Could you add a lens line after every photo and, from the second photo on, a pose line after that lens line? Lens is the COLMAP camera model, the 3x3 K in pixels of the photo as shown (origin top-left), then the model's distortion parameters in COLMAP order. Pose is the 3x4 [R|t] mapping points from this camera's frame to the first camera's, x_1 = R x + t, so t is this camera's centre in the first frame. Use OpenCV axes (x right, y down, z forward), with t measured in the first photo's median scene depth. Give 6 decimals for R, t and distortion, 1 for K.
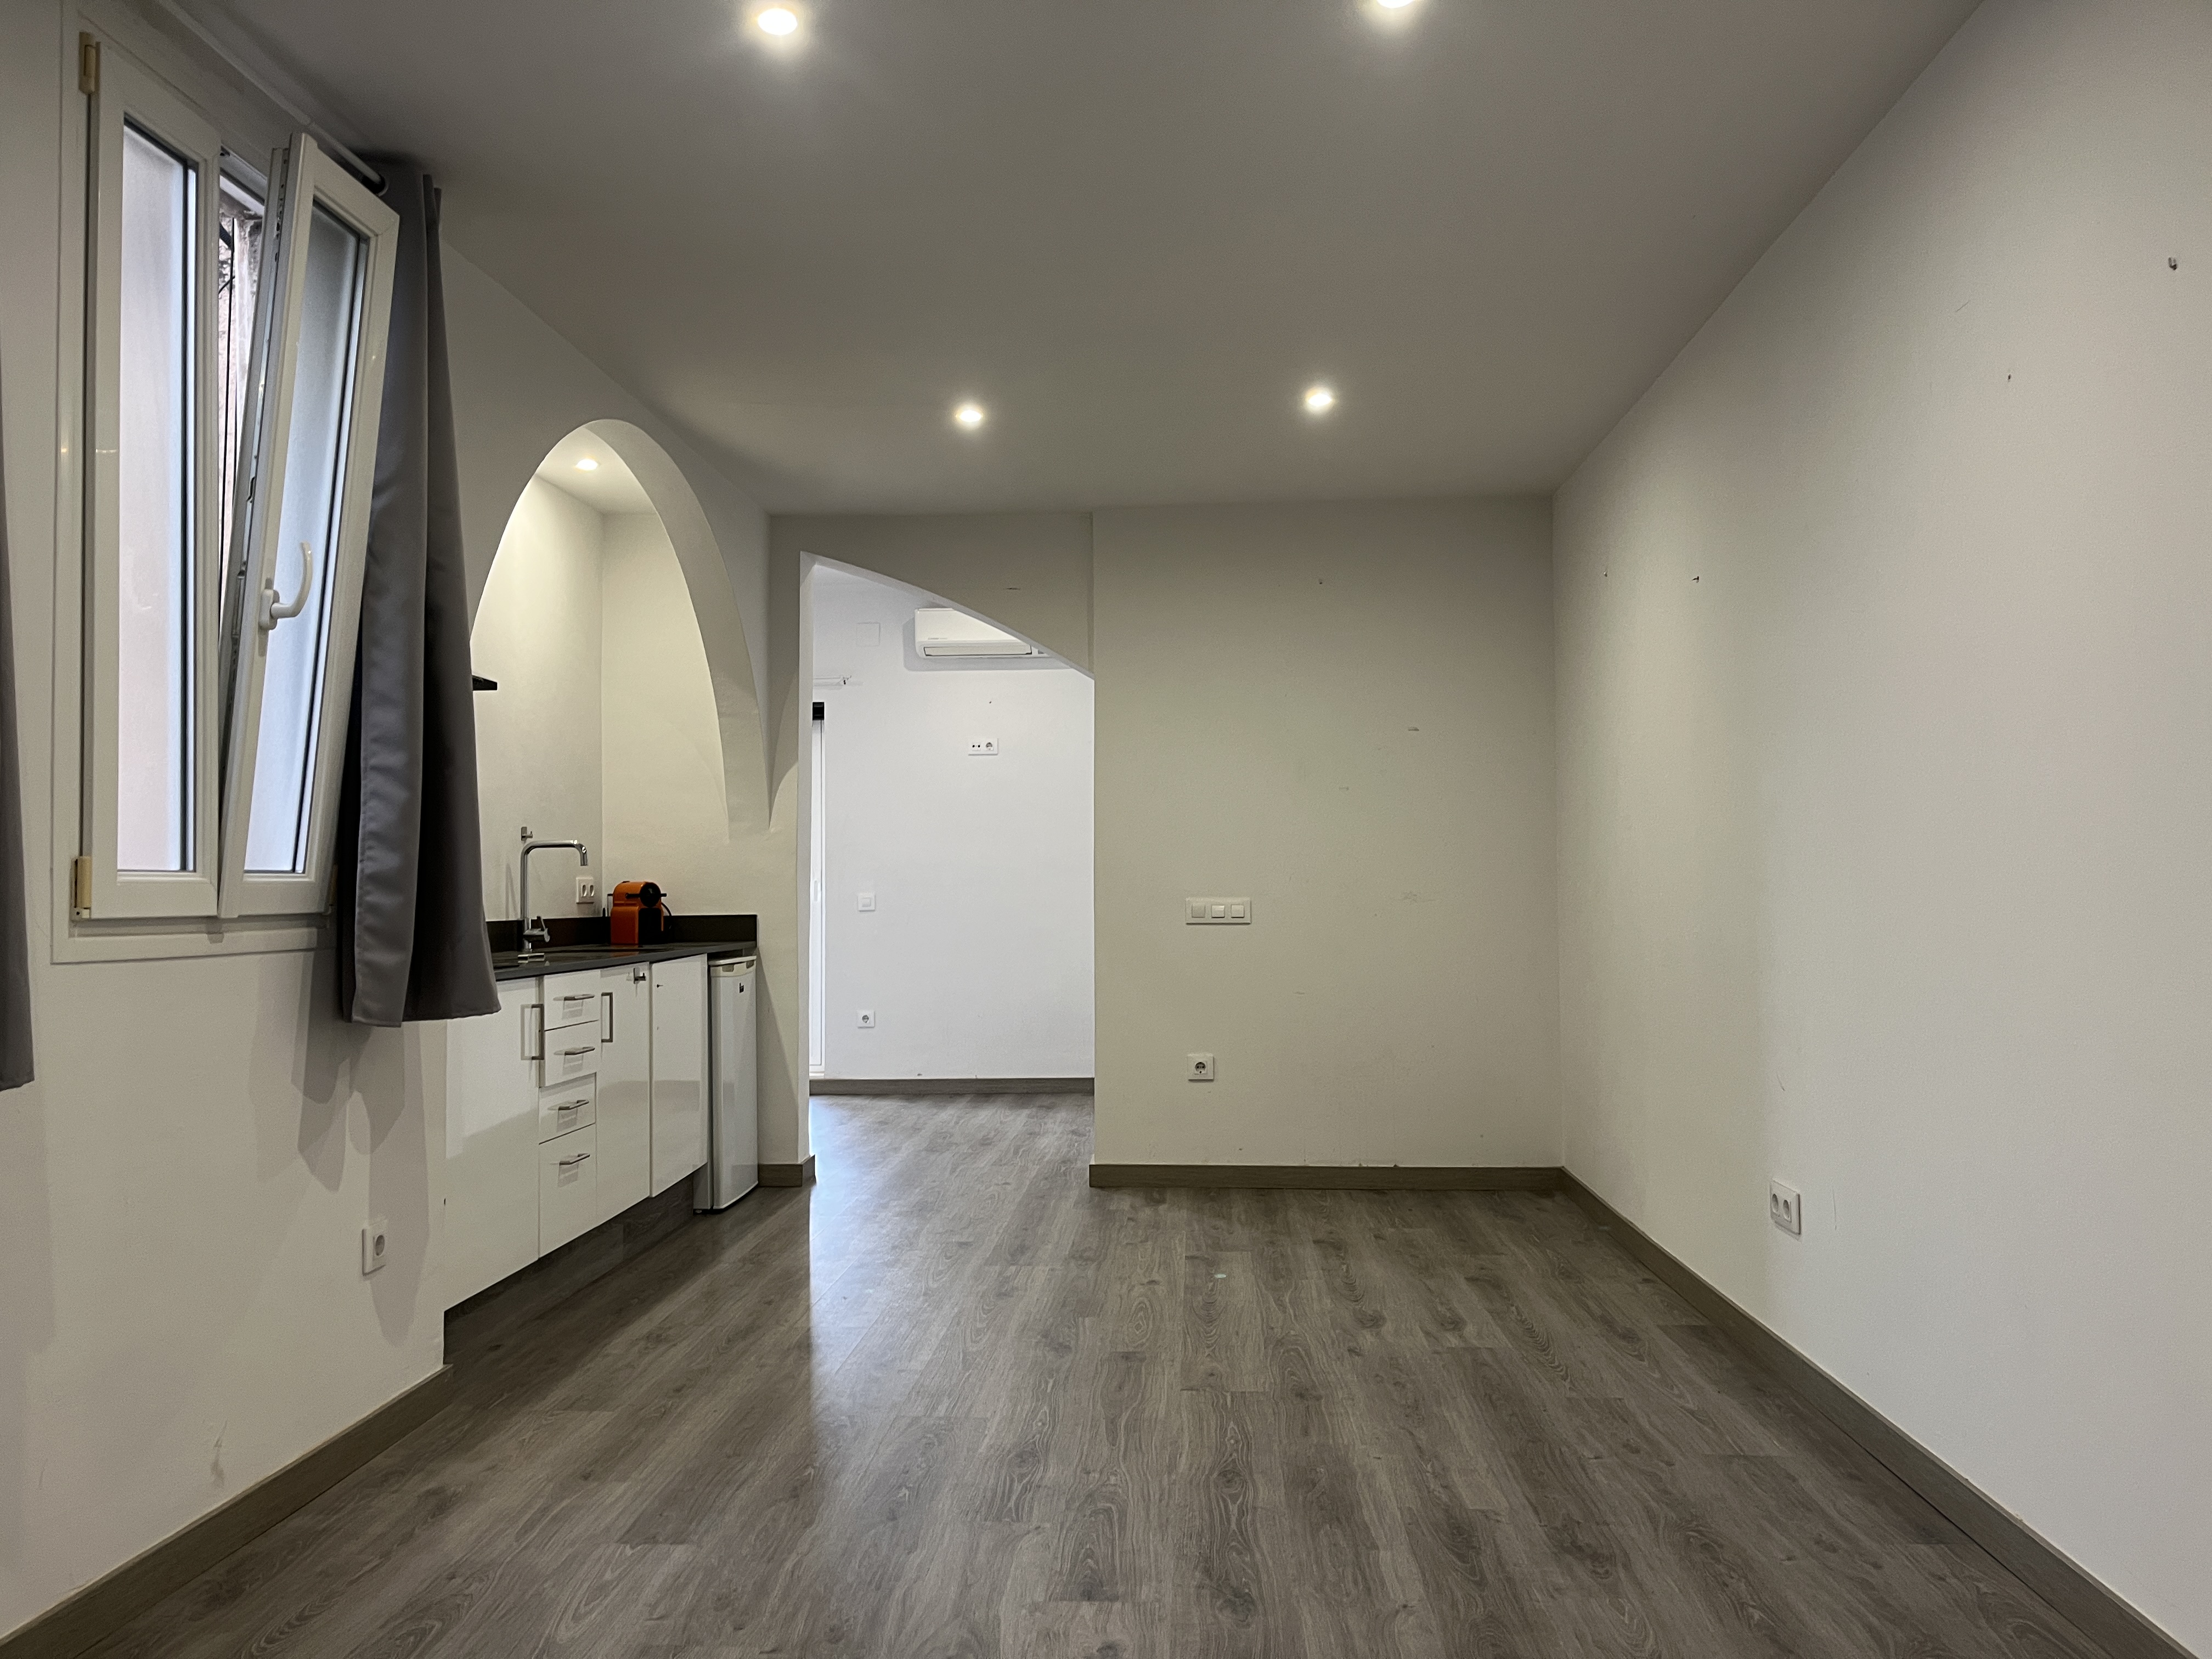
lens RADIAL K [[1684.8, 0, 1102.2], [0, 1684.8, 838.6], [0, 0, 1]] dist [0.076218, -0.104506]
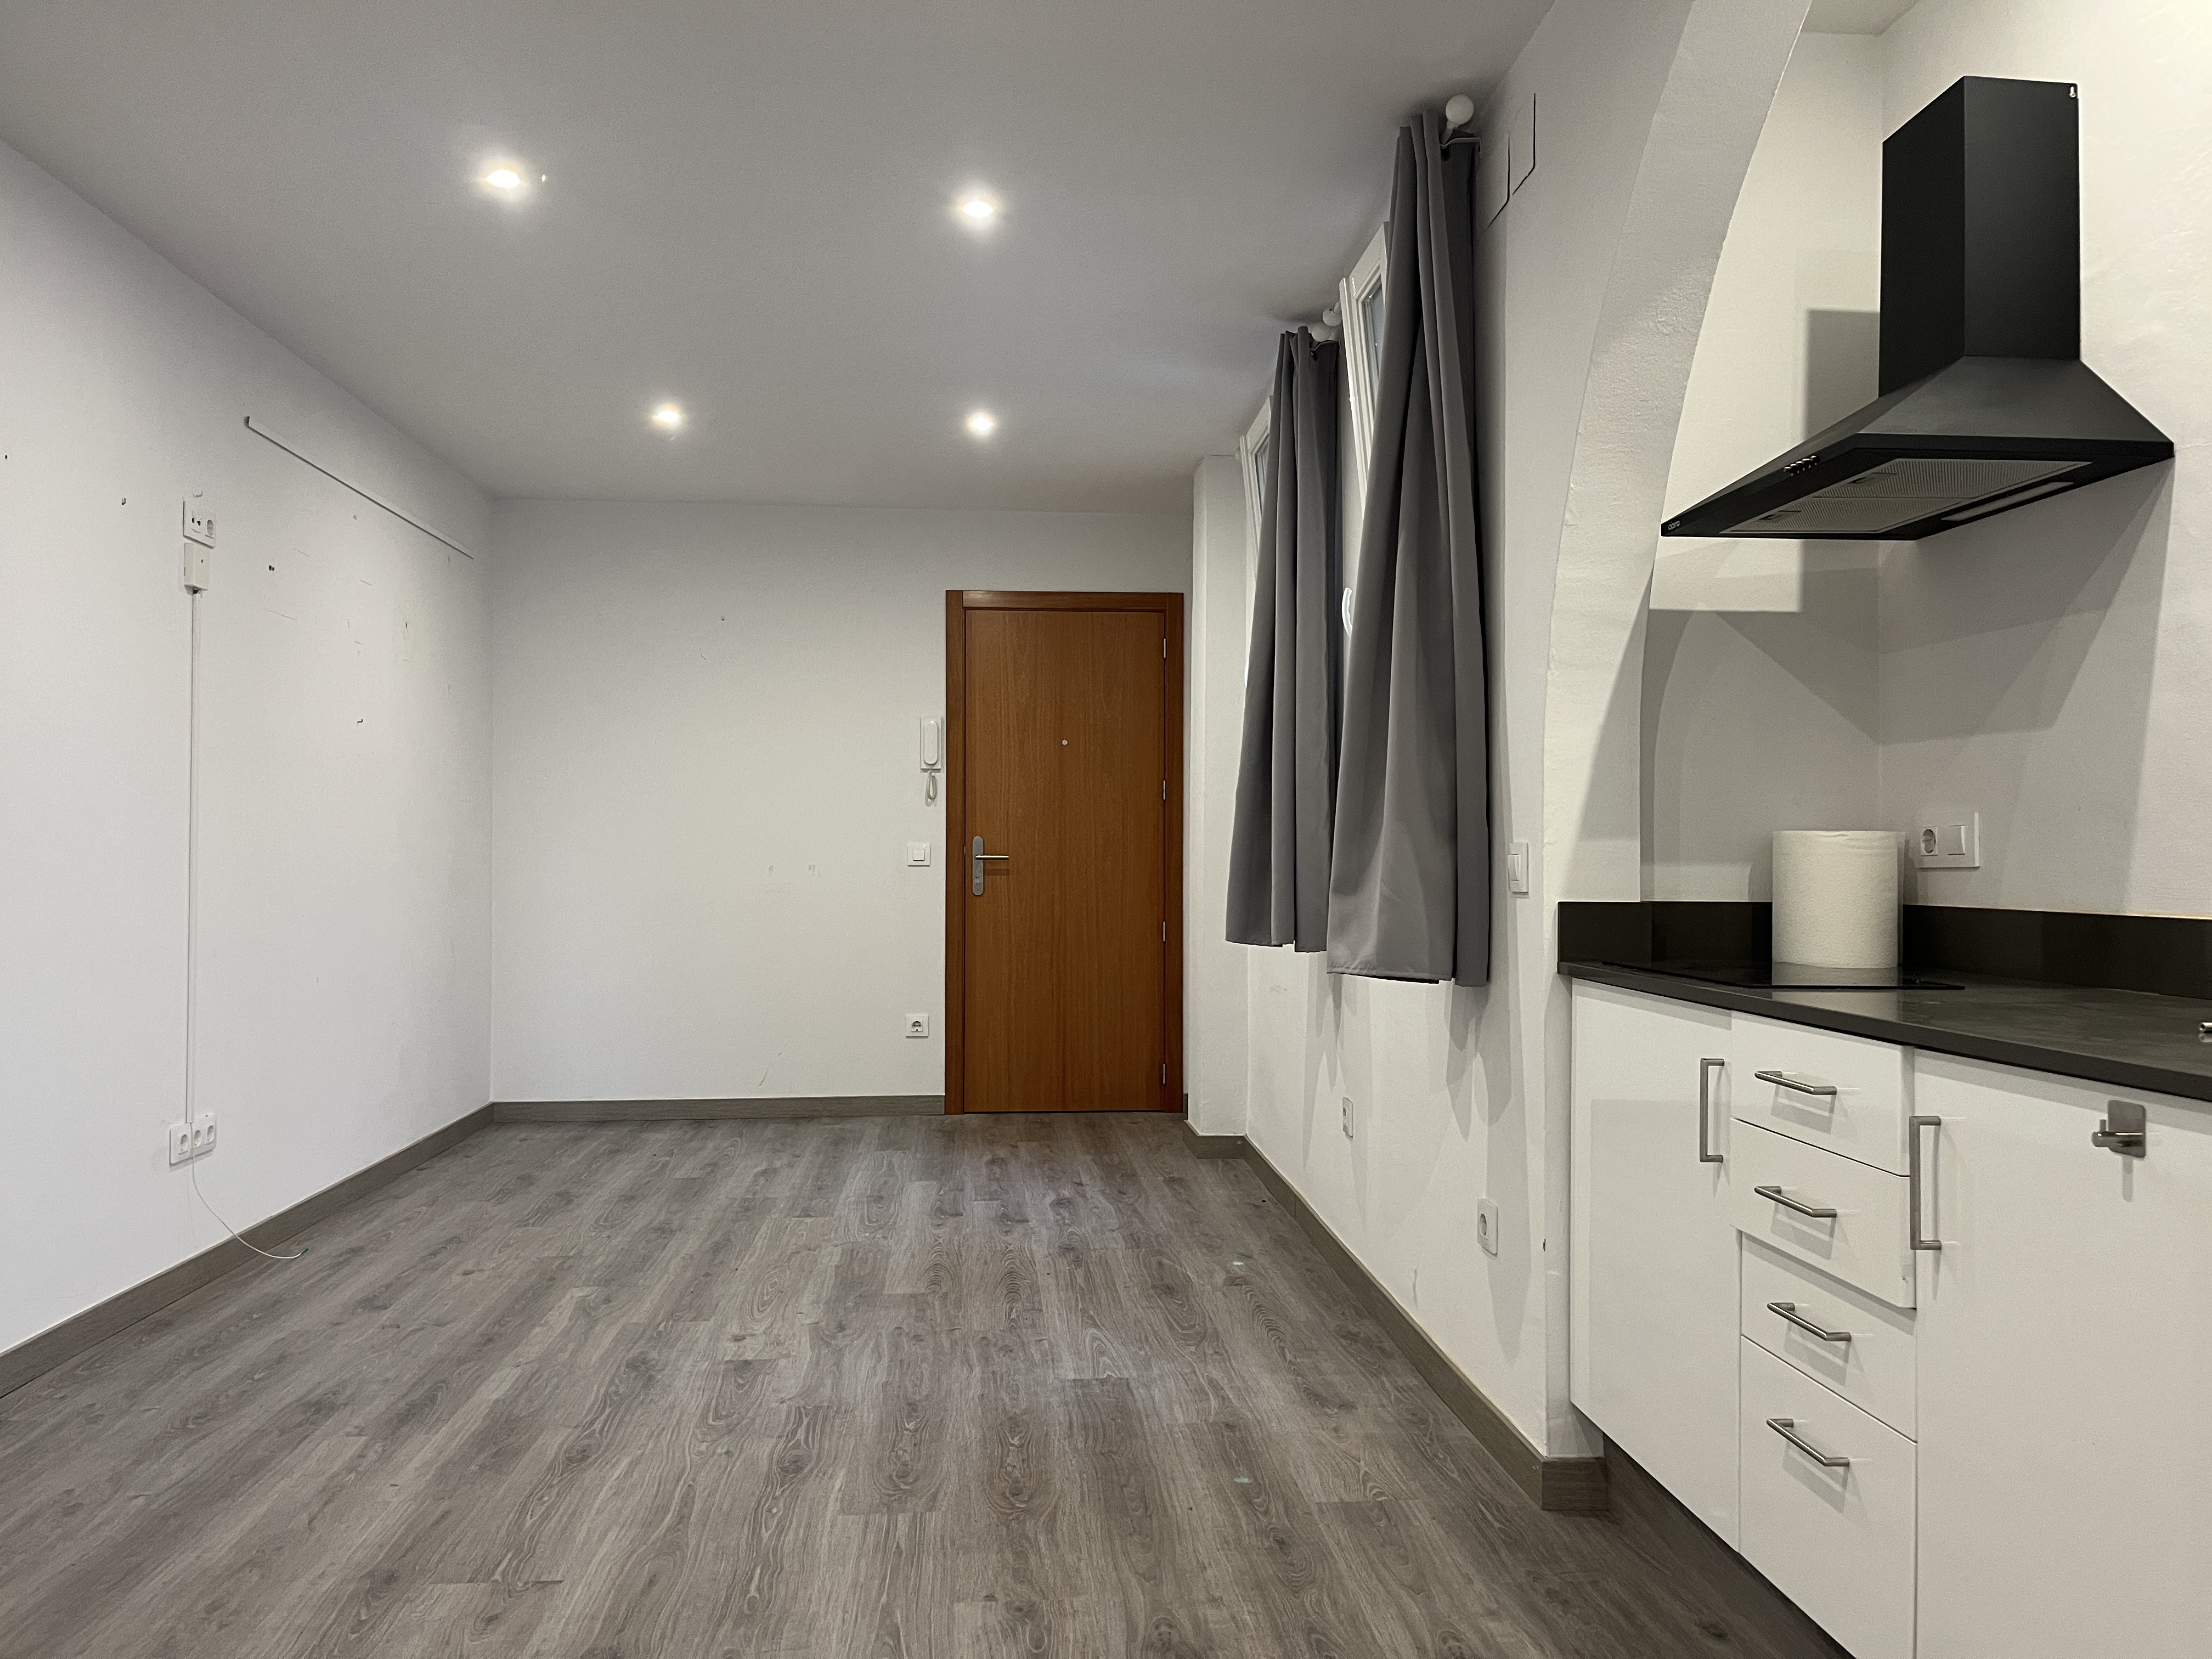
lens RADIAL K [[1664.7, 0, 1100.5], [0, 1664.7, 830.8], [0, 0, 1]] dist [0.064197, -0.084715]
pose [[-0.990692, 0.001671, -0.136109, -0.088665], [0.008133, 0.998865, -0.046932, 0.063628], [0.135876, -0.047602, -0.989582, 1.973006]]
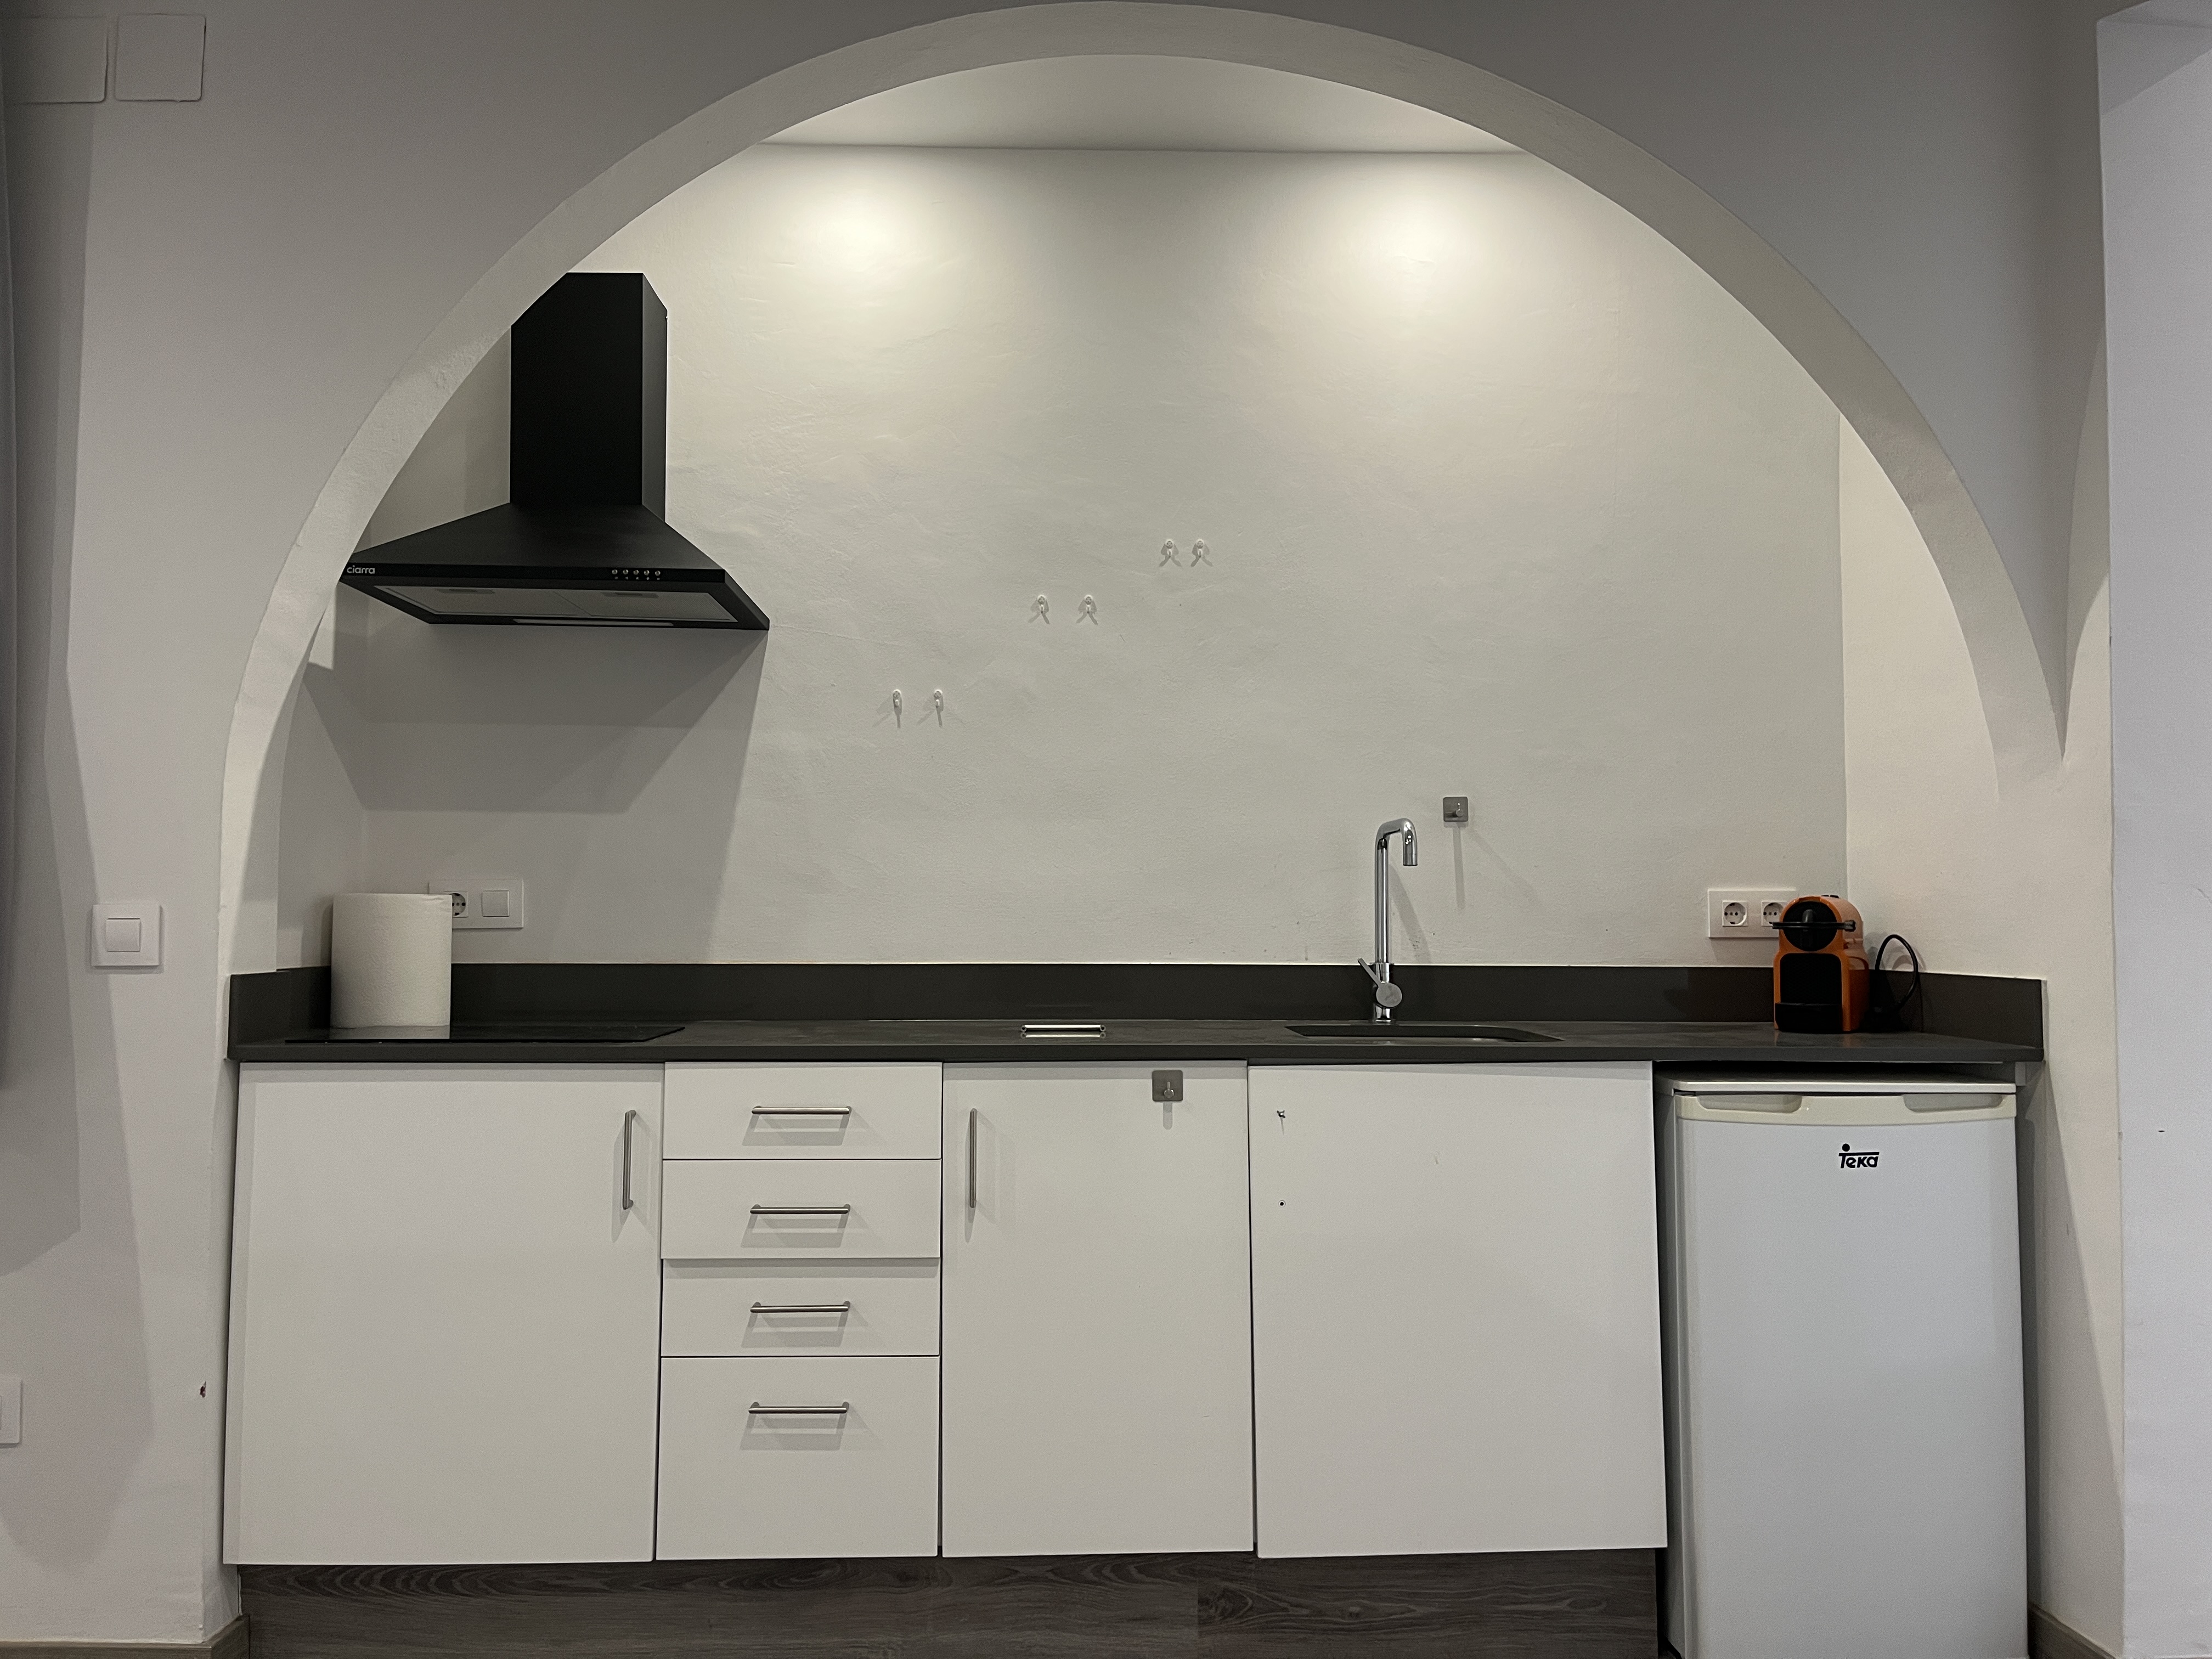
lens RADIAL K [[1664.7, 0, 1100.5], [0, 1664.7, 830.8], [0, 0, 1]] dist [0.064197, -0.084715]
pose [[0.087342, -0.040930, -0.995337, 0.335362], [0.027706, 0.998869, -0.038644, 0.037204], [0.995793, -0.024202, 0.088377, 1.457113]]
